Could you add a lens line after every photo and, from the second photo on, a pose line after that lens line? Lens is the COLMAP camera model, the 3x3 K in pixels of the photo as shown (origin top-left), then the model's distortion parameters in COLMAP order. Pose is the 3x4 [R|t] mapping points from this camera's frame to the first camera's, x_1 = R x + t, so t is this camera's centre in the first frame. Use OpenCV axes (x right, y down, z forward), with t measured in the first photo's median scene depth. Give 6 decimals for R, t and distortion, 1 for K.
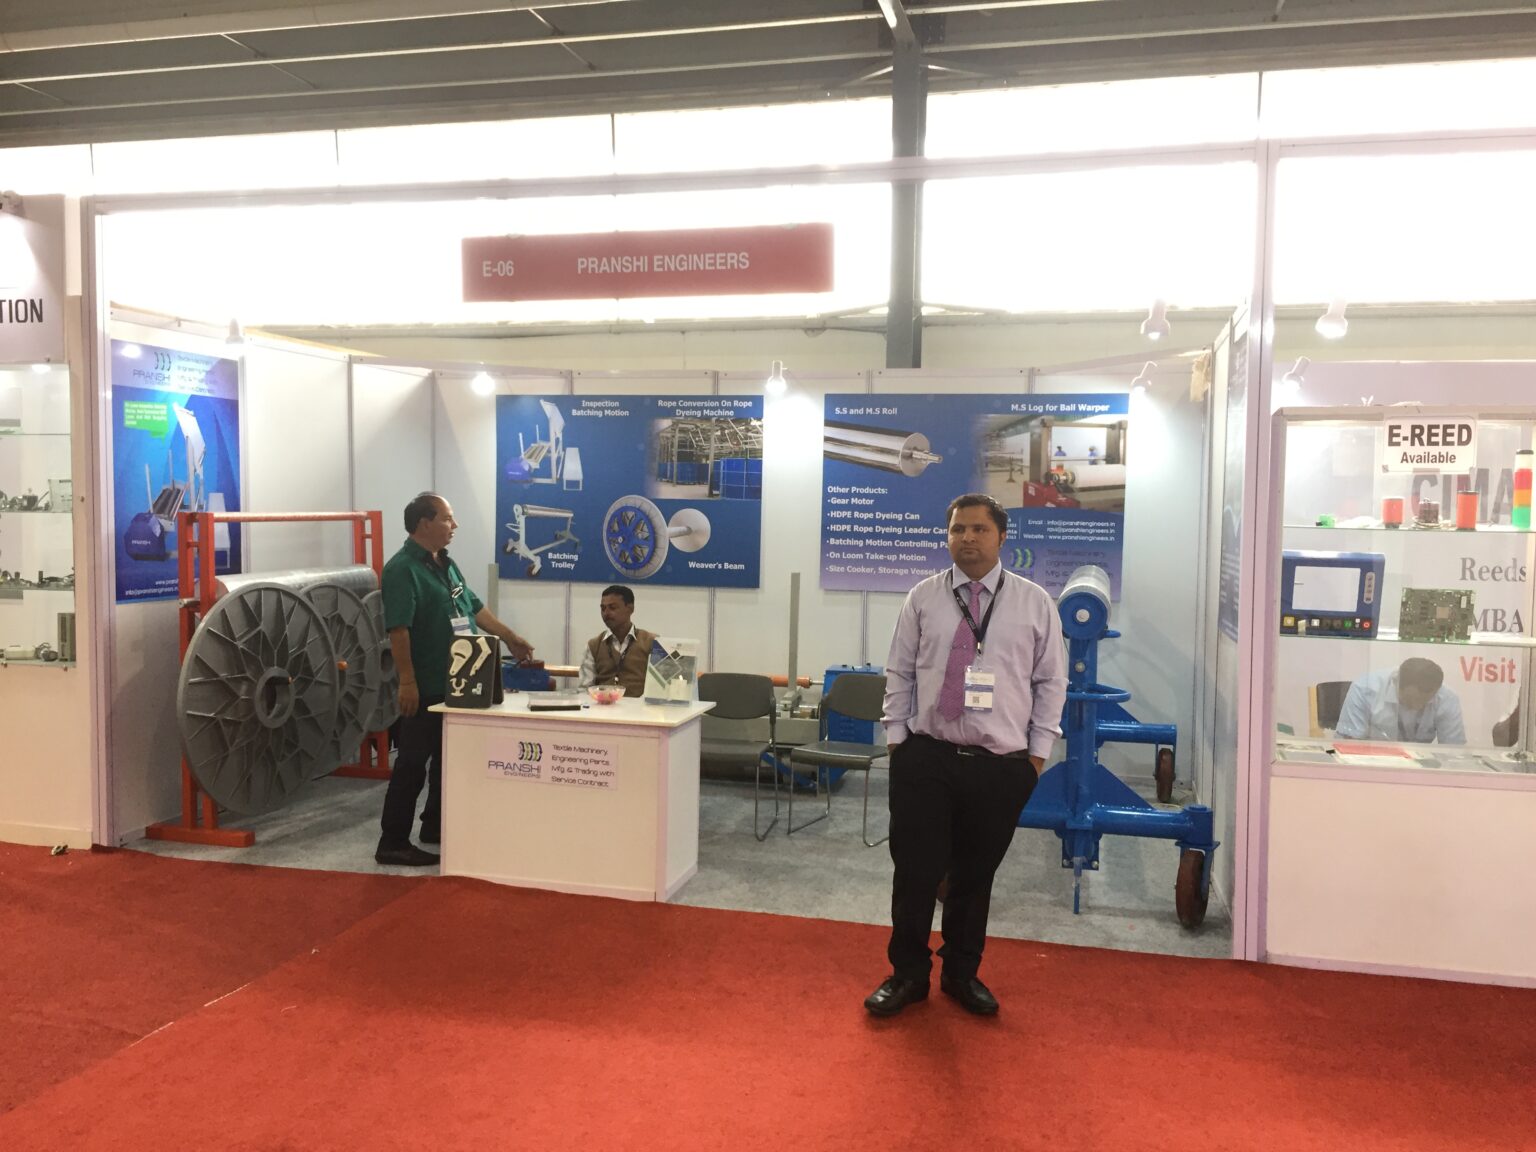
lens RADIAL K [[1337.5, 0, 808.4], [0, 1337.5, 592.7], [0, 0, 1]] dist [0.009789, -0.006967]
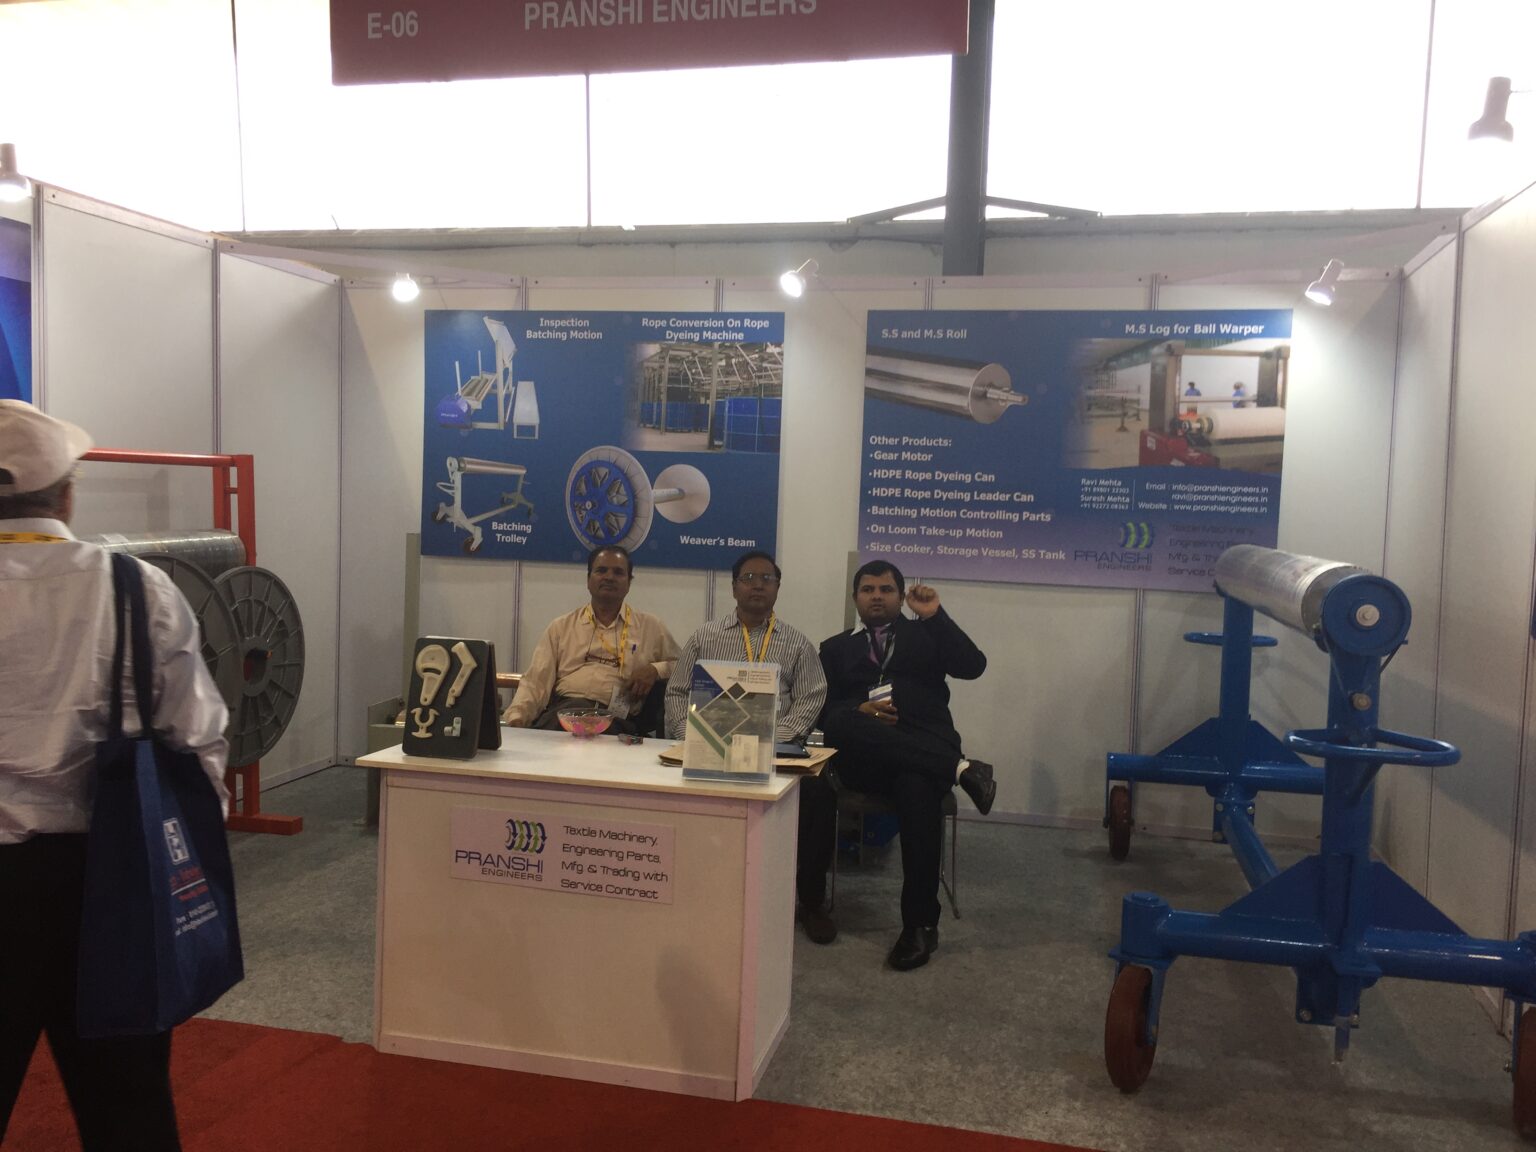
lens RADIAL K [[1337.5, 0, 767.5], [0, 1337.5, 576.4], [0, 0, 1]] dist [0.009789, -0.006967]
pose [[0.999915, 0.011934, -0.005231, -0.037422], [-0.011976, 0.999896, -0.008047, 0.004874], [0.005134, 0.008109, 0.999954, 0.261758]]
